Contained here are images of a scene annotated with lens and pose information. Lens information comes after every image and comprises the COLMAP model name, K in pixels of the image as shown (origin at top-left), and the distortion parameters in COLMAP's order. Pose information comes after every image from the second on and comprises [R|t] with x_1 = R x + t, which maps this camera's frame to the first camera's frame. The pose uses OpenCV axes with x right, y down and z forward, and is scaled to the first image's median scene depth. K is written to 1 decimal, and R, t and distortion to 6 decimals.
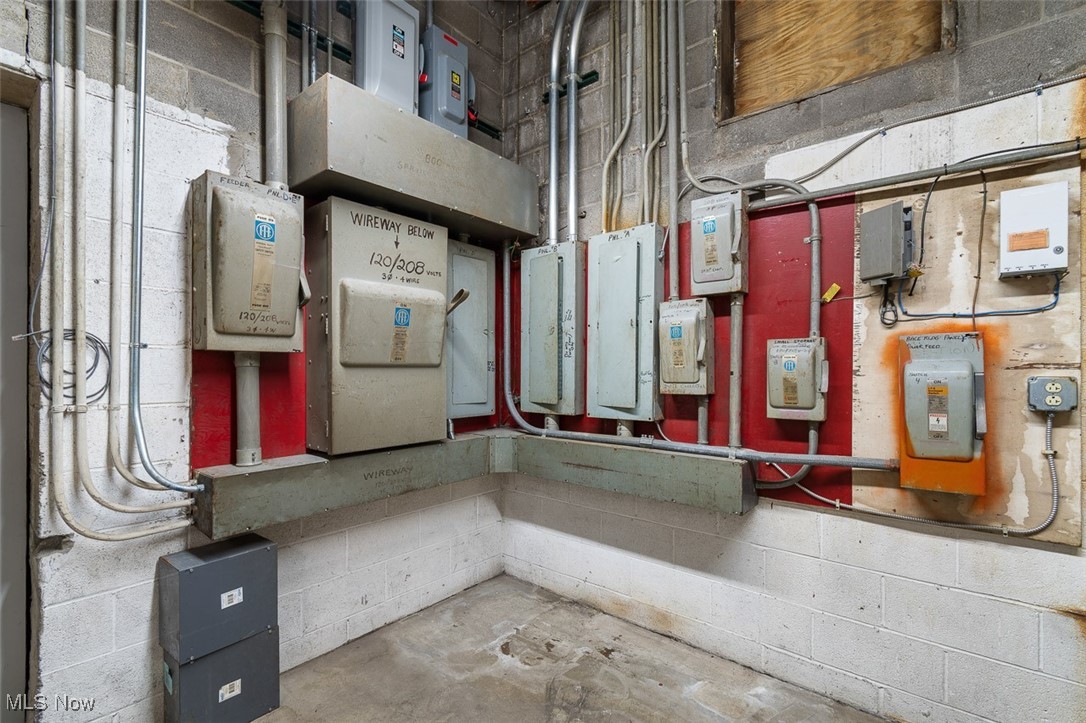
lens RADIAL K [[484.9, 0, 541.4], [0, 484.9, 369.2], [0, 0, 1]] dist [-0.001963, -0.000466]
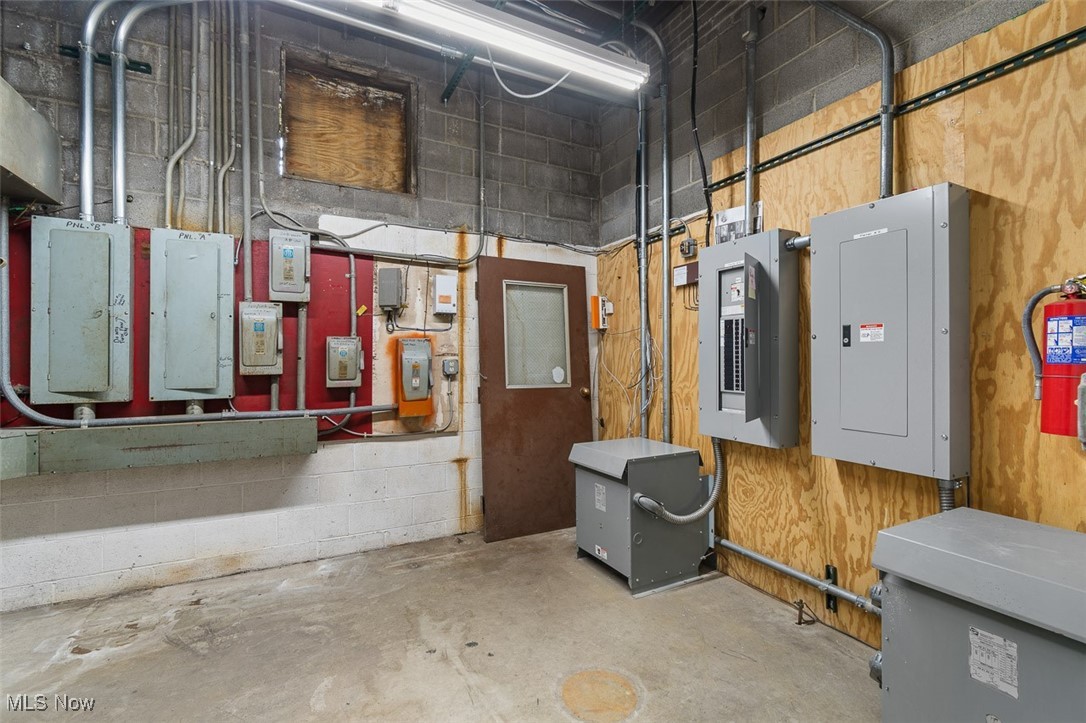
lens RADIAL K [[484.9, 0, 545.6], [0, 484.9, 359.4], [0, 0, 1]] dist [-0.001963, -0.000466]
pose [[0.375924, -0.000721, 0.926650, -0.652407], [-0.001325, 0.999998, 0.001316, 0.008458], [-0.926649, -0.001722, 0.375923, -0.204850]]
